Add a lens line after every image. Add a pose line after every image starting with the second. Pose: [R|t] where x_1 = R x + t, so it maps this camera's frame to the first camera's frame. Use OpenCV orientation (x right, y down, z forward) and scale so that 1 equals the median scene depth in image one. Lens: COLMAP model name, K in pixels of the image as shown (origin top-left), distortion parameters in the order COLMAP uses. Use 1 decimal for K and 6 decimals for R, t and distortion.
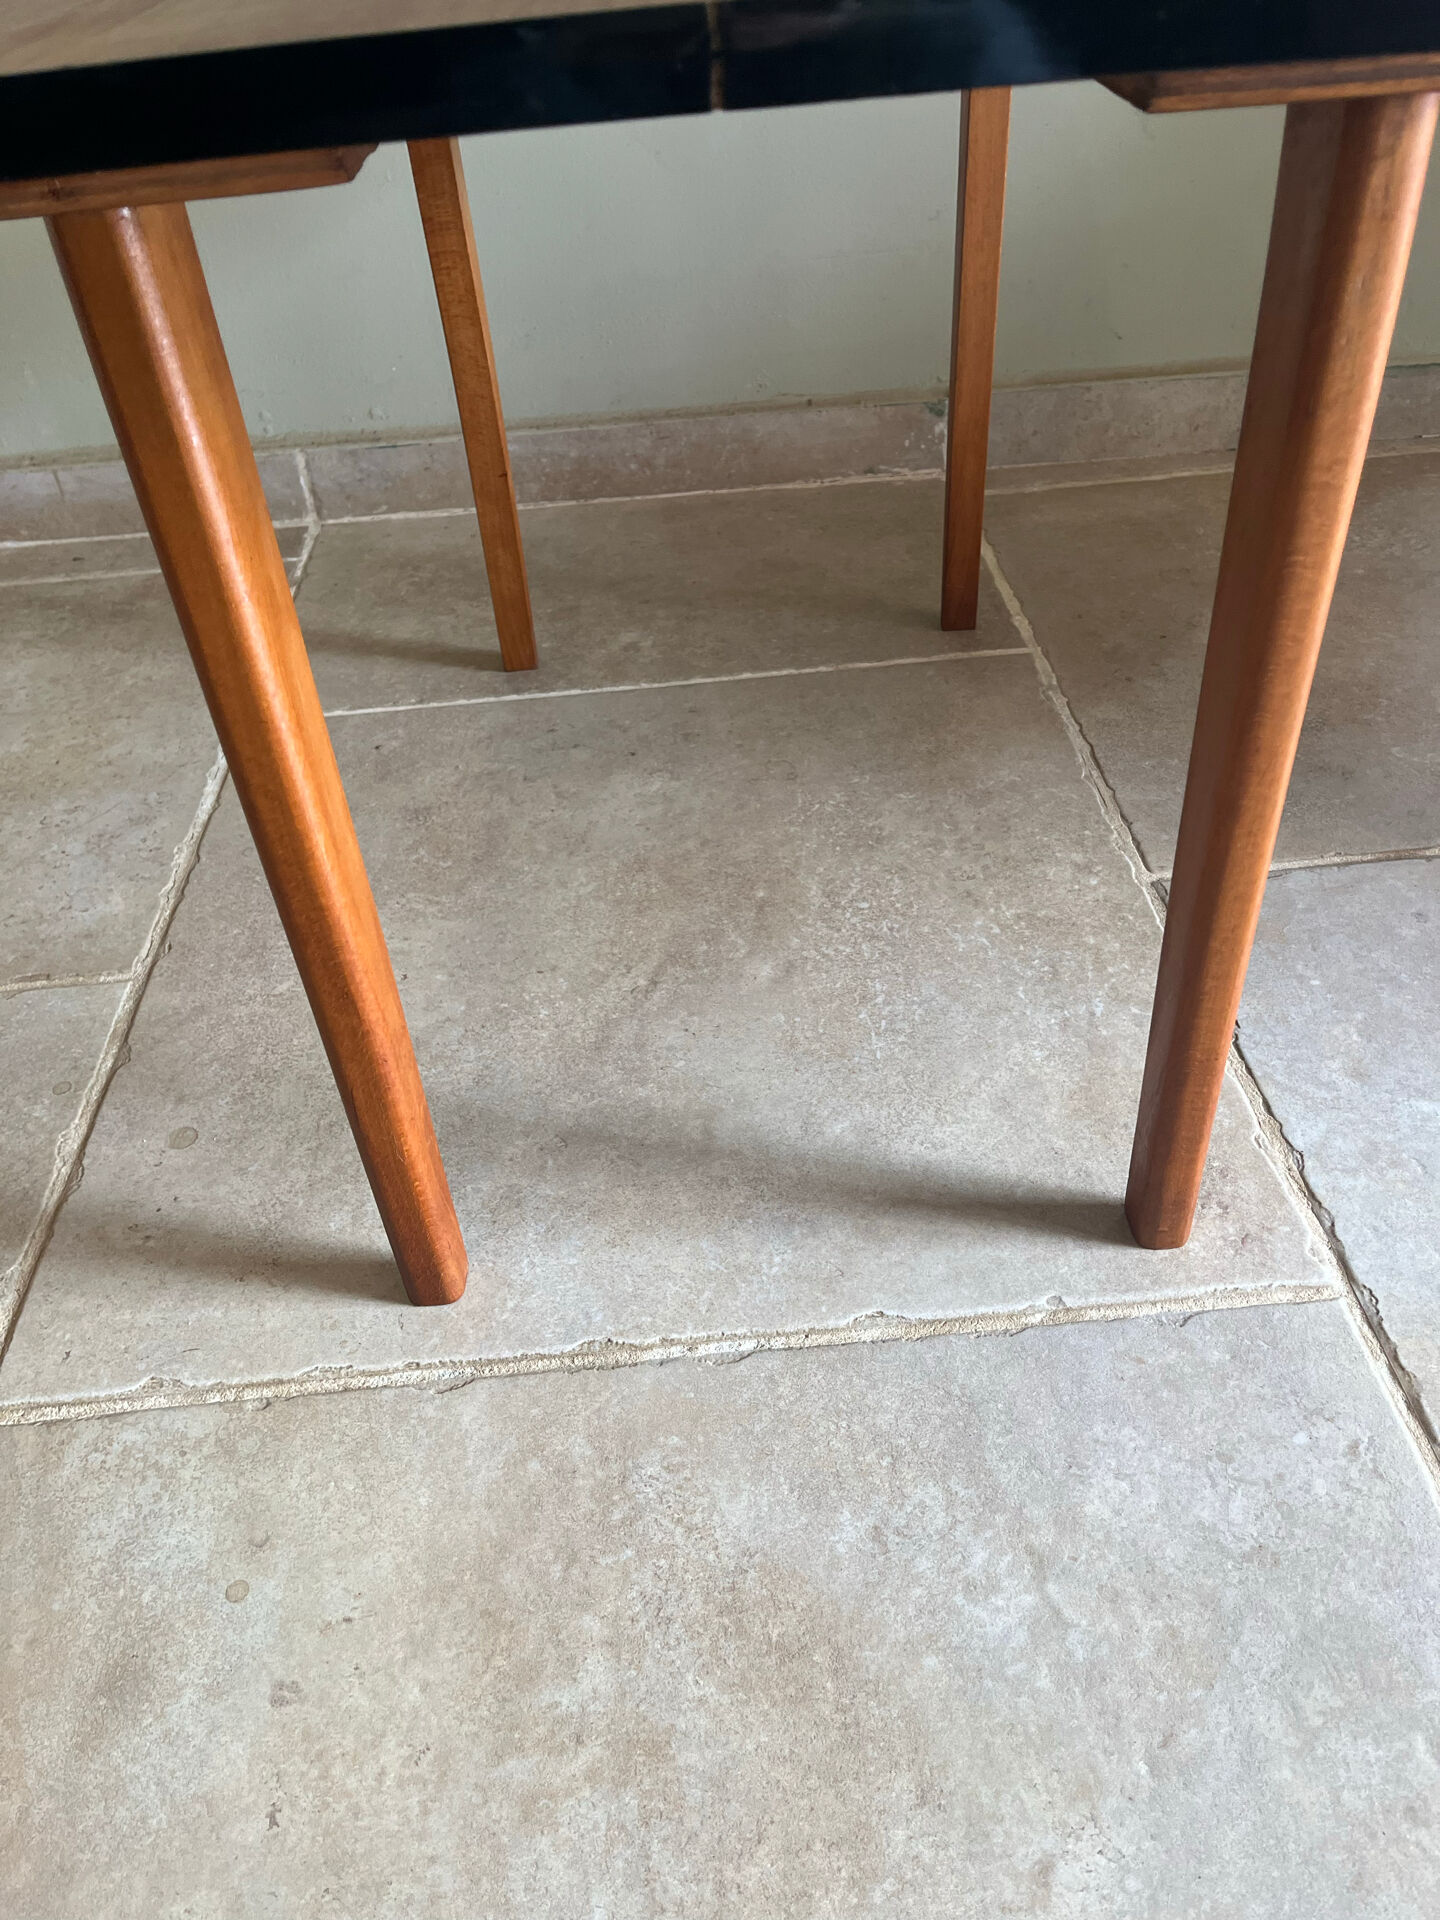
lens RADIAL K [[1467.7, 0, 719.4], [0, 1467.7, 963.8], [0, 0, 1]] dist [0.052360, -0.061411]
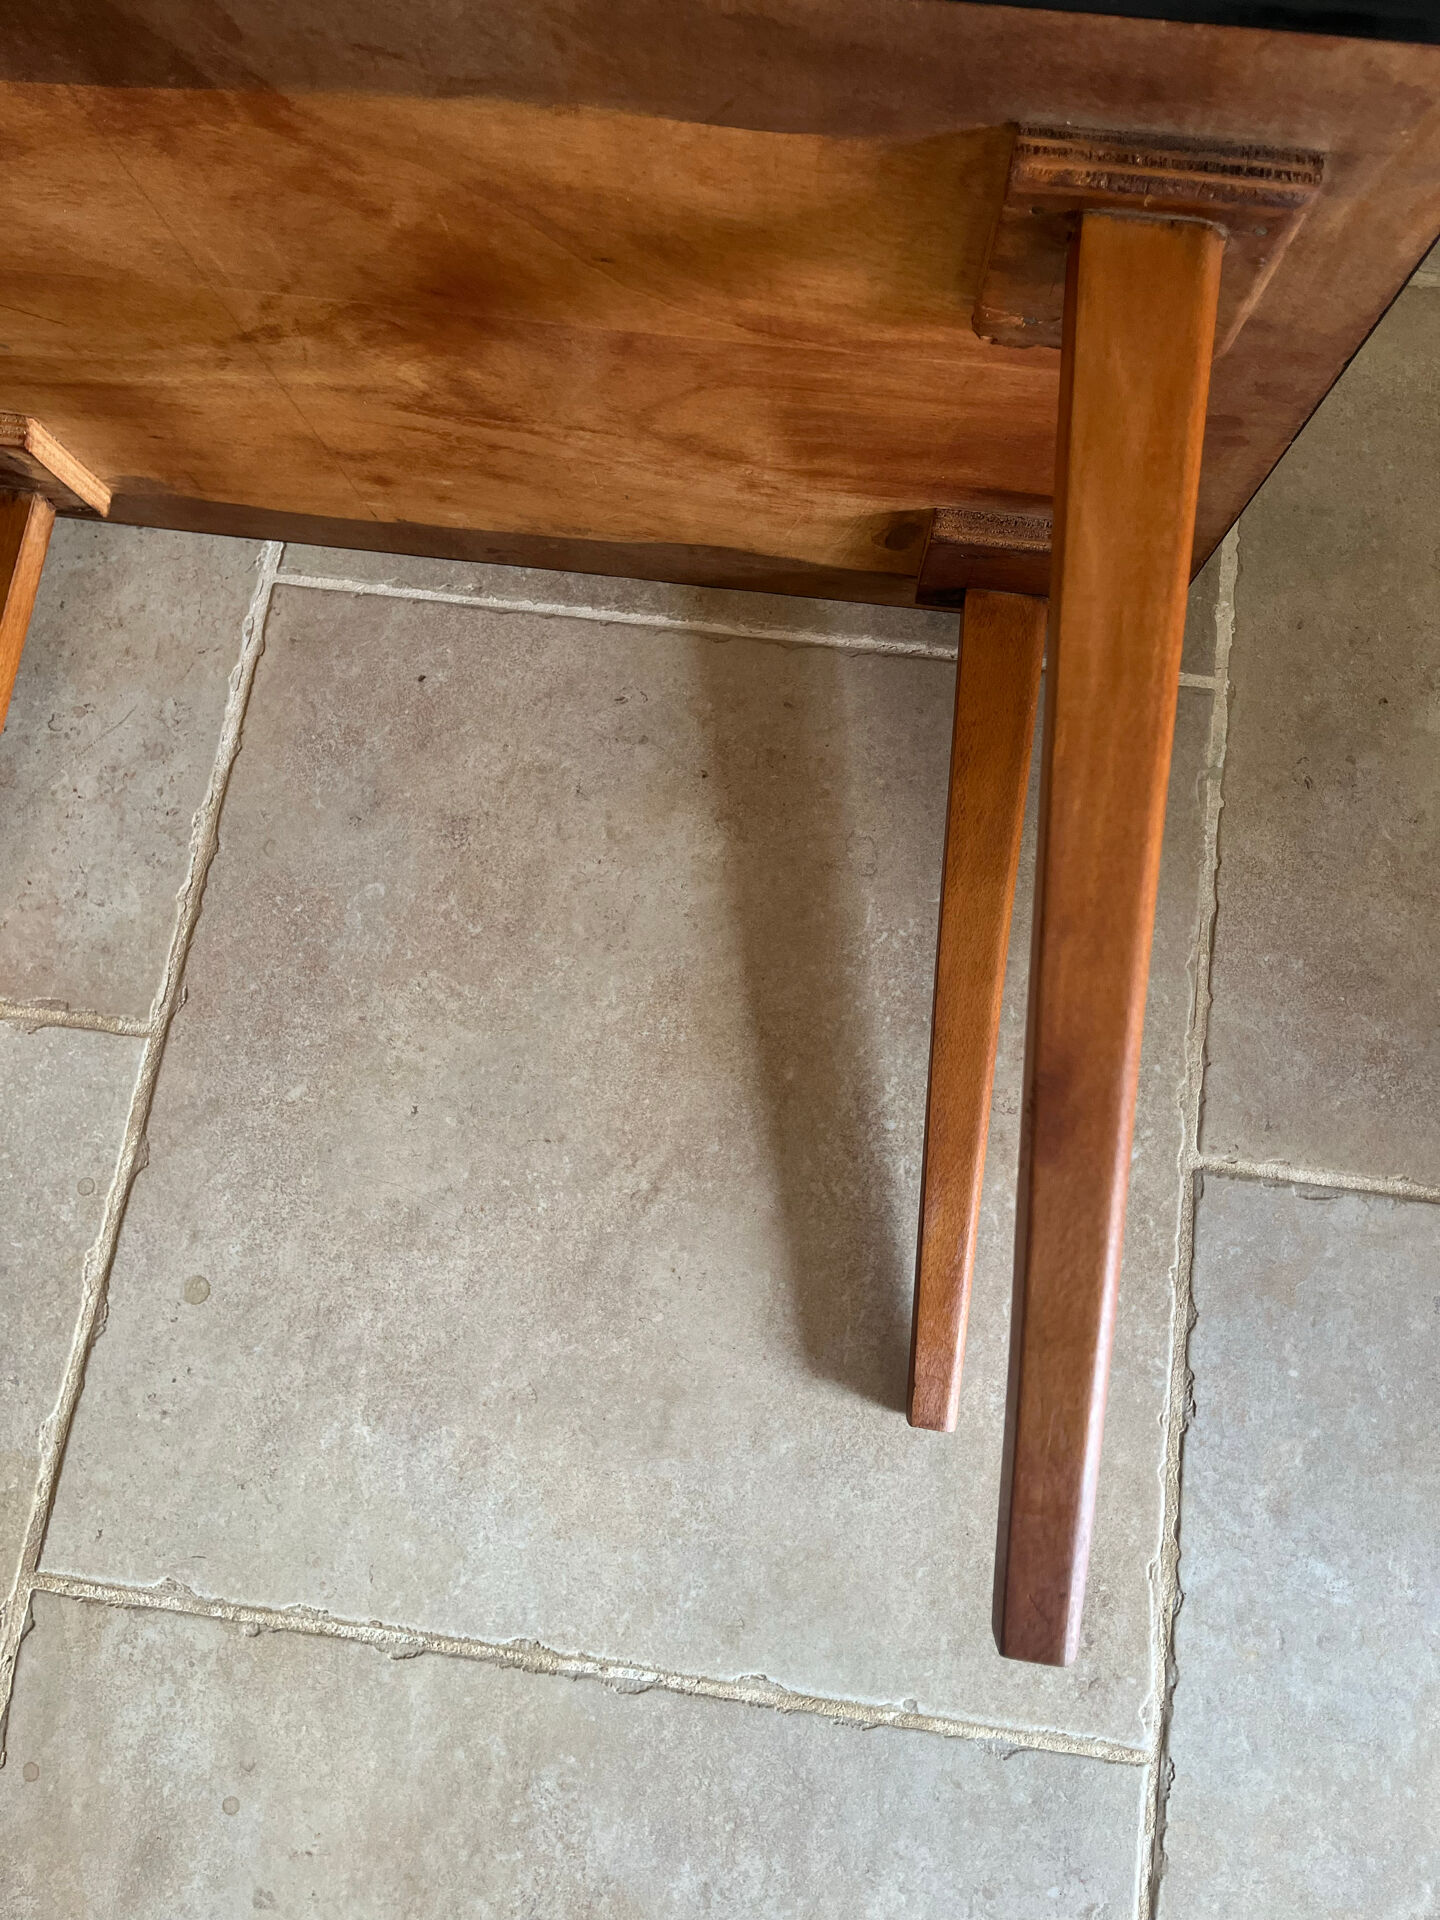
lens RADIAL K [[1460.7, 0, 731.5], [0, 1460.7, 969.0], [0, 0, 1]] dist [0.063546, -0.088865]
pose [[0.979743, 0.199964, -0.010824, -0.014283], [-0.153278, 0.783594, 0.602069, -0.766735], [0.128874, -0.588214, 0.798371, 0.323869]]
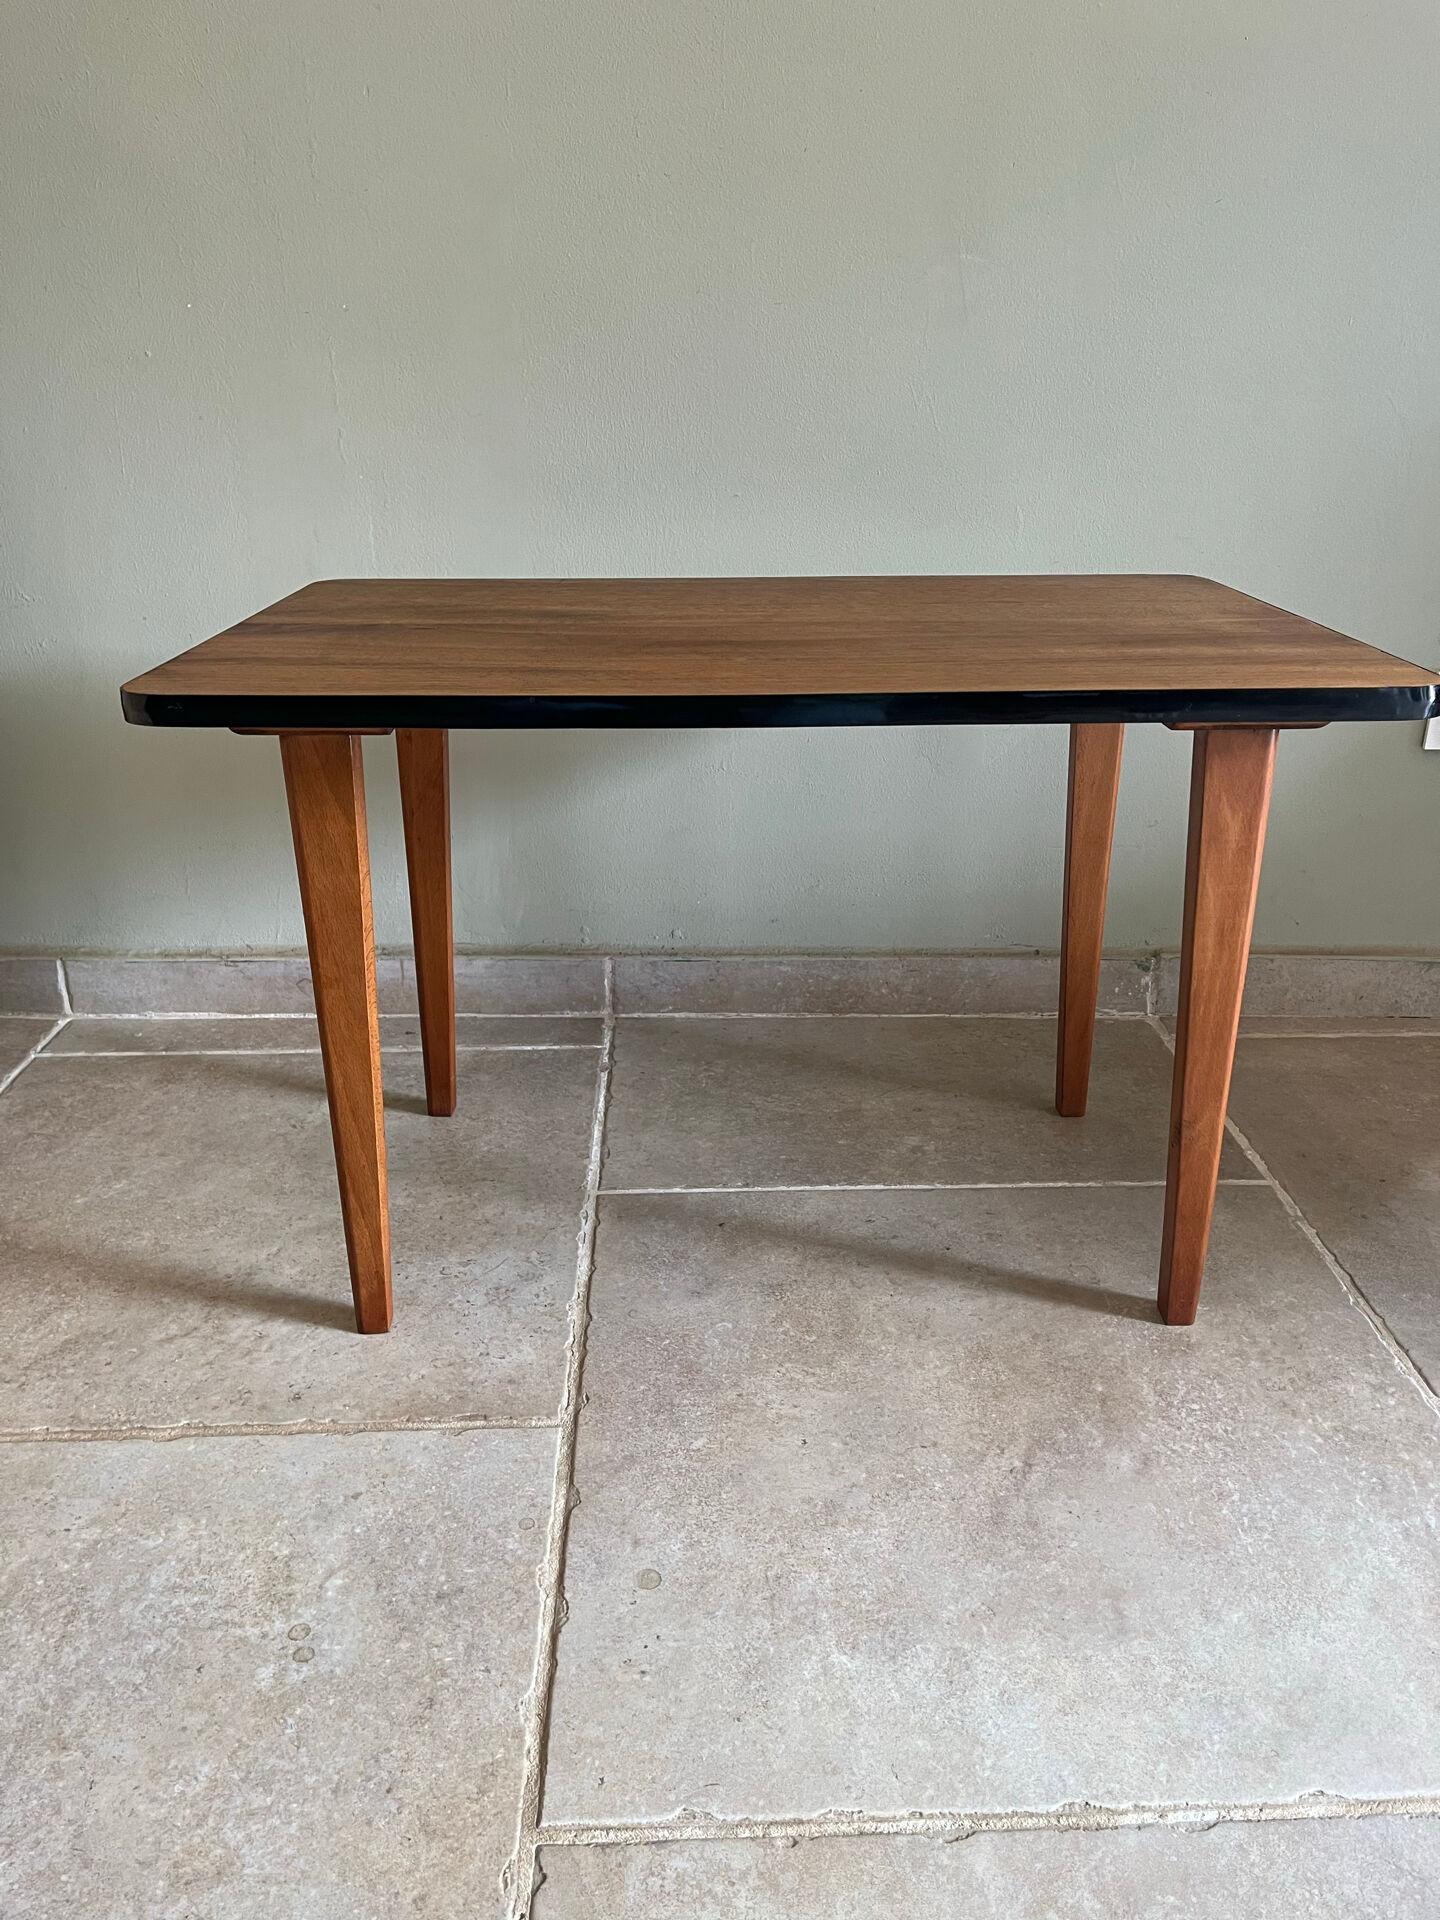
lens RADIAL K [[1468.8, 0, 719.6], [0, 1468.8, 957.3], [0, 0, 1]] dist [0.045981, -0.045143]
pose [[0.997165, 0.075245, -0.000309, -0.340101], [-0.071962, 0.952442, -0.296100, -0.005978], [-0.021986, 0.295282, 0.955157, -0.235632]]
